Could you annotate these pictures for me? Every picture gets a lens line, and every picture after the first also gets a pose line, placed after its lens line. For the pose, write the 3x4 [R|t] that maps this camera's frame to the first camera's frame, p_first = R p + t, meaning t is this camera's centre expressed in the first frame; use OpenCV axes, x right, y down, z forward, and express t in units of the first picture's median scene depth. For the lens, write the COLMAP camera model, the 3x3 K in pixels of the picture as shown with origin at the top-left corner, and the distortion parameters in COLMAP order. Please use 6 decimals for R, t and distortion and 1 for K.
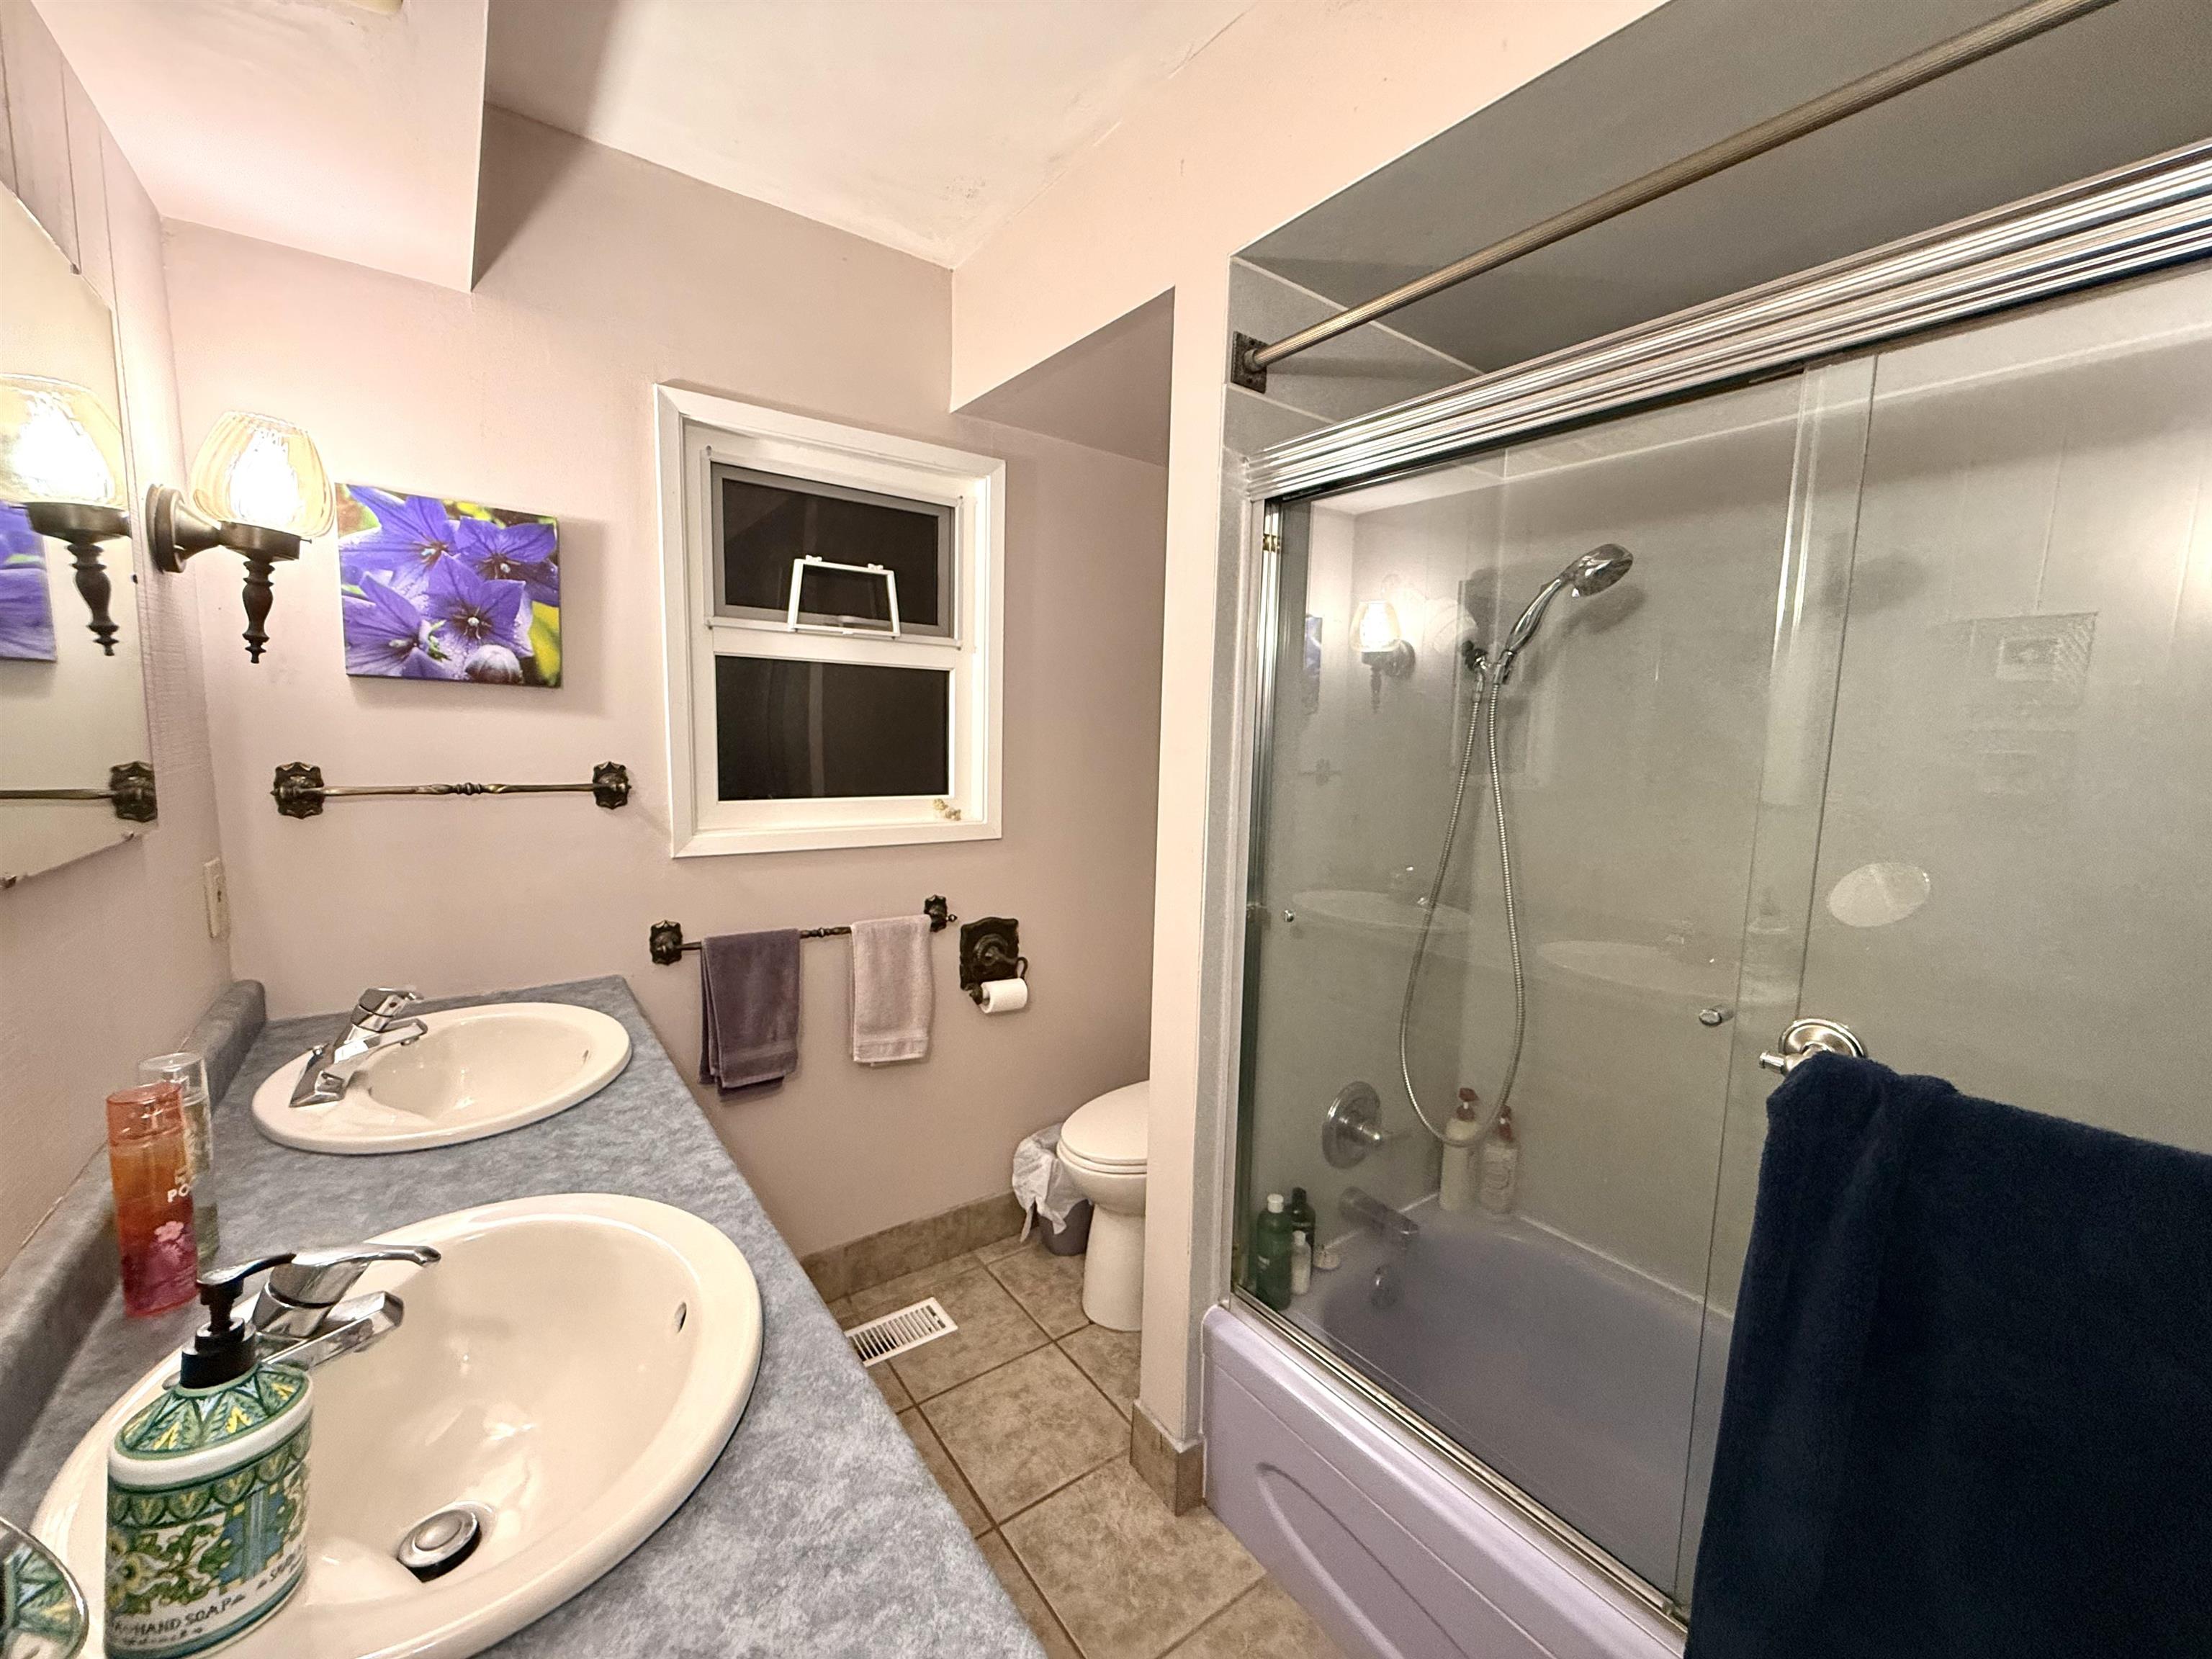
lens RADIAL K [[877.9, 0, 1106.3], [0, 877.9, 823.2], [0, 0, 1]] dist [-0.009850, 0.001026]
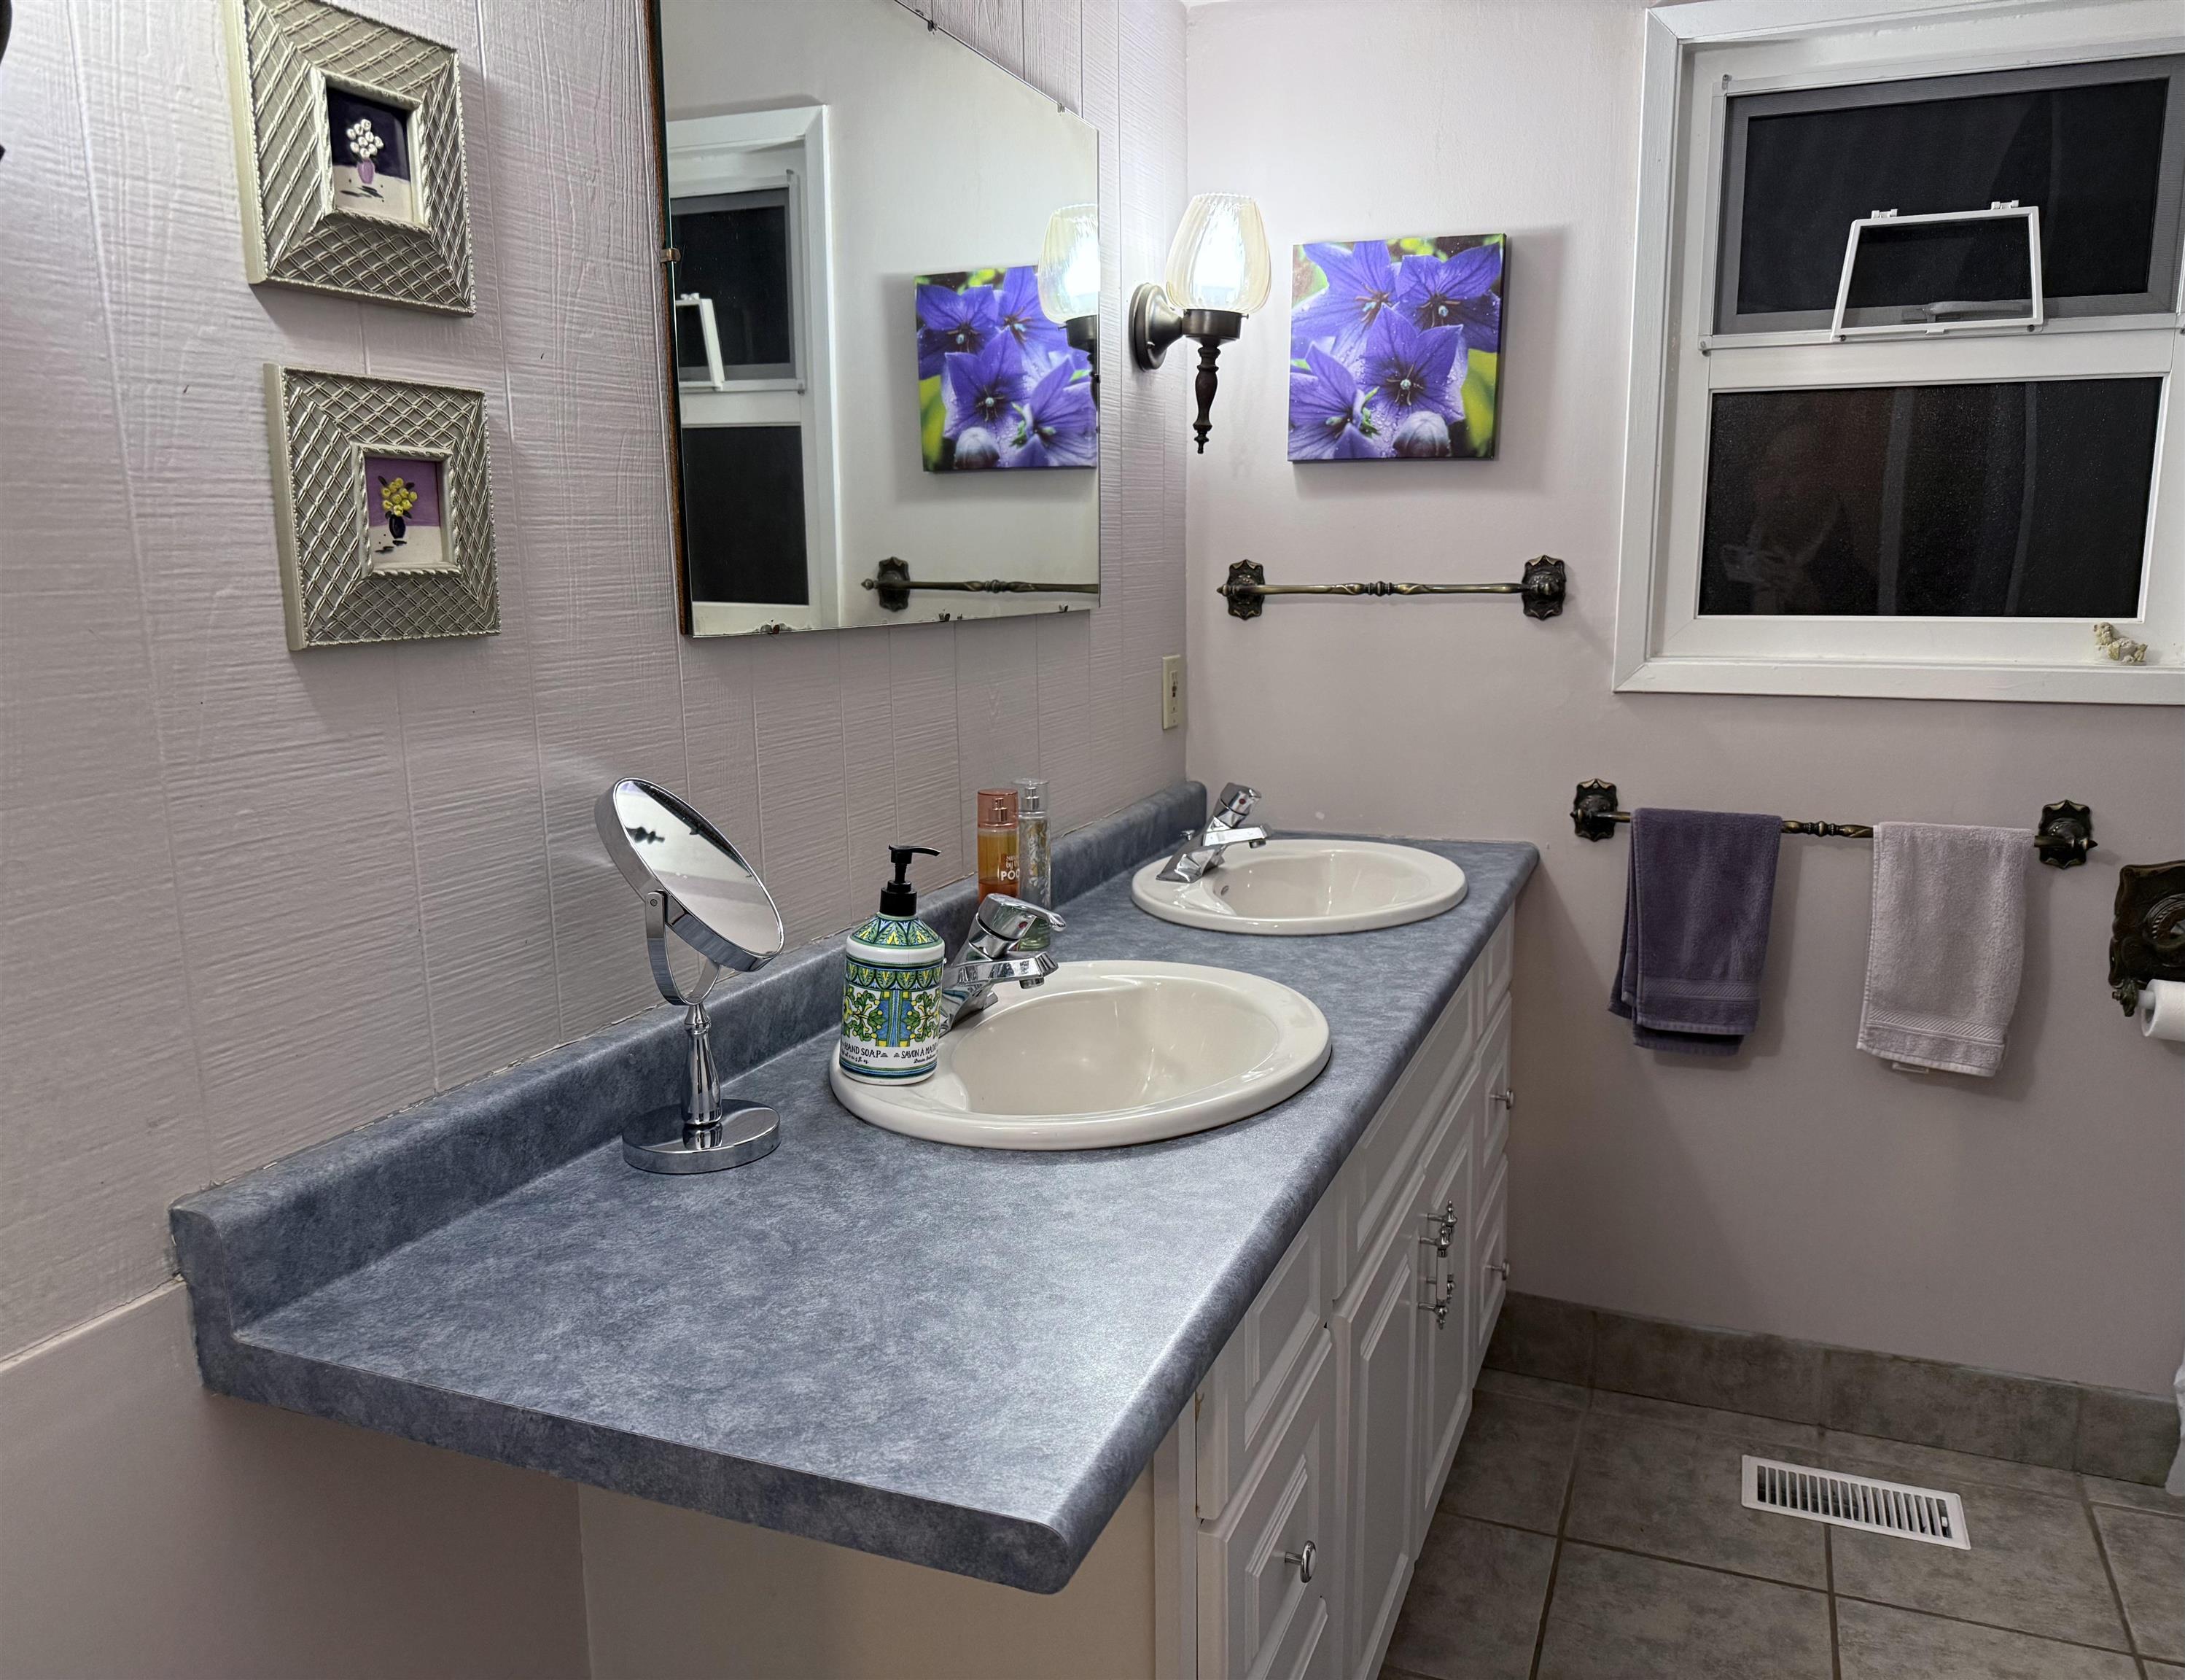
lens RADIAL K [[1593.1, 0, 1089.5], [0, 1593.1, 856.2], [0, 0, 1]] dist [0.020158, -0.055152]
pose [[0.515966, 0.127736, -0.847031, 0.449355], [-0.067942, 0.991807, 0.108182, 0.068200], [0.853910, 0.001730, 0.520418, -0.043071]]
